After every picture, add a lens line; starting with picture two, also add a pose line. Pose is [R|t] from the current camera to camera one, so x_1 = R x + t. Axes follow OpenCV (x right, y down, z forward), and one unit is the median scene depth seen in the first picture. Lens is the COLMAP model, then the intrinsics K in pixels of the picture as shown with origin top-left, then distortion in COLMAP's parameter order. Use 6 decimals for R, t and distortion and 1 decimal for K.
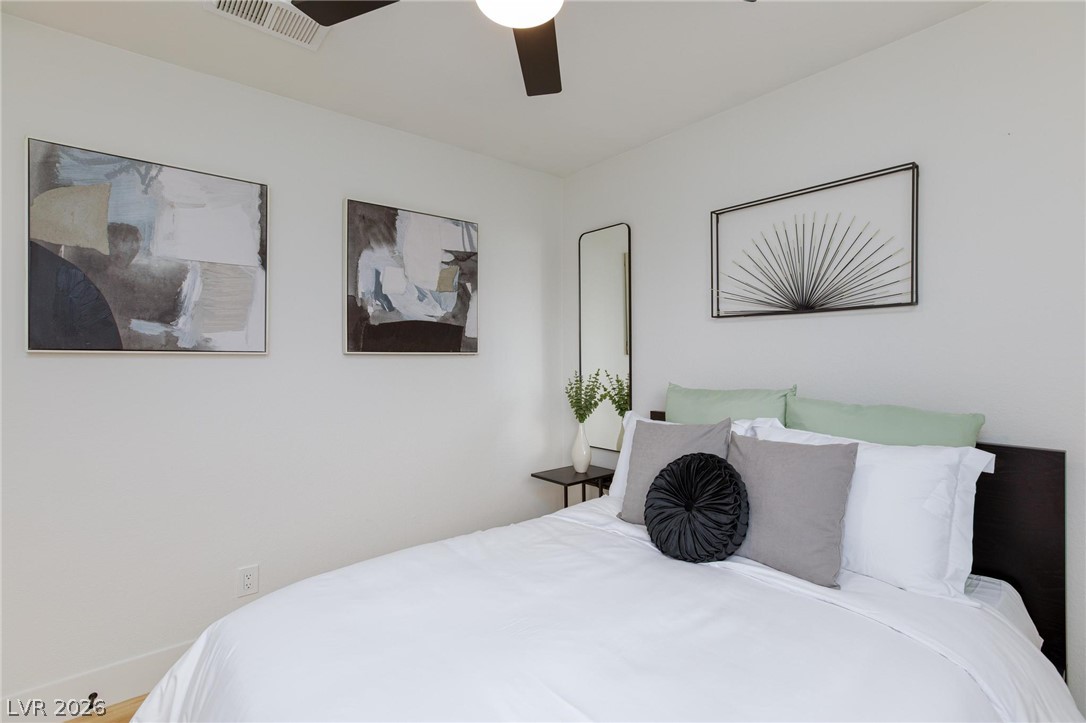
lens RADIAL K [[517.7, 0, 541.1], [0, 517.7, 351.4], [0, 0, 1]] dist [0.005310, 0.001218]
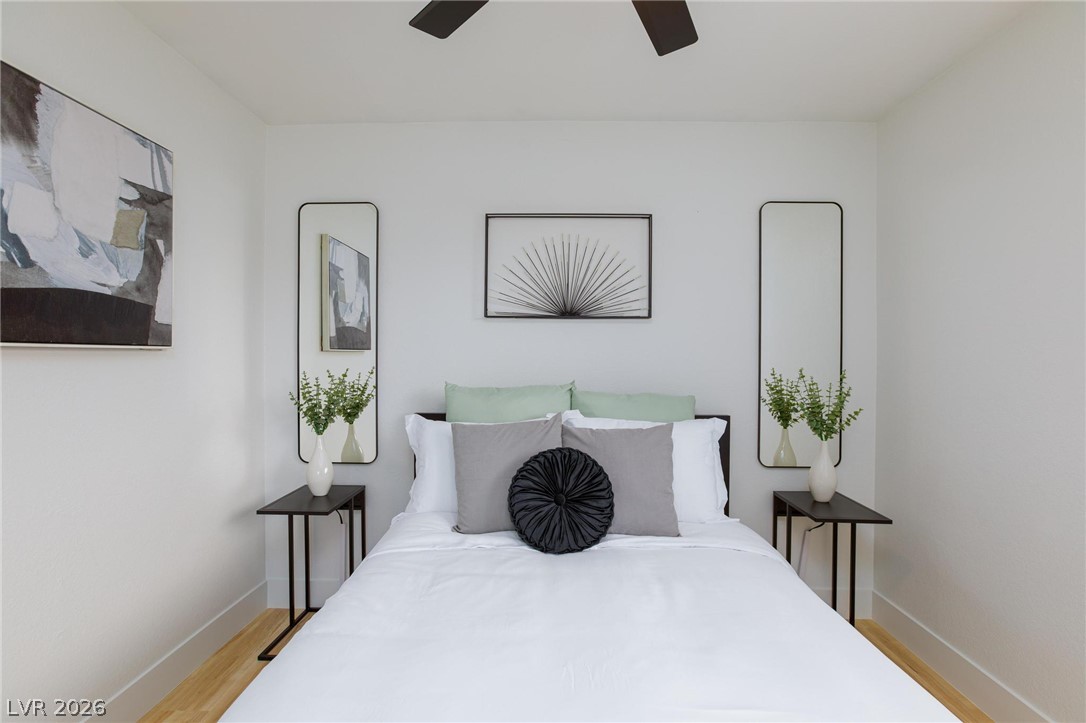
lens RADIAL K [[497.6, 0, 549.0], [0, 497.6, 360.1], [0, 0, 1]] dist [-0.018041, 0.009997]
pose [[0.659372, -0.000666, 0.751817, -0.342584], [-0.013416, 0.999830, 0.012653, 0.005542], [-0.751697, -0.018429, 0.659251, 0.267050]]
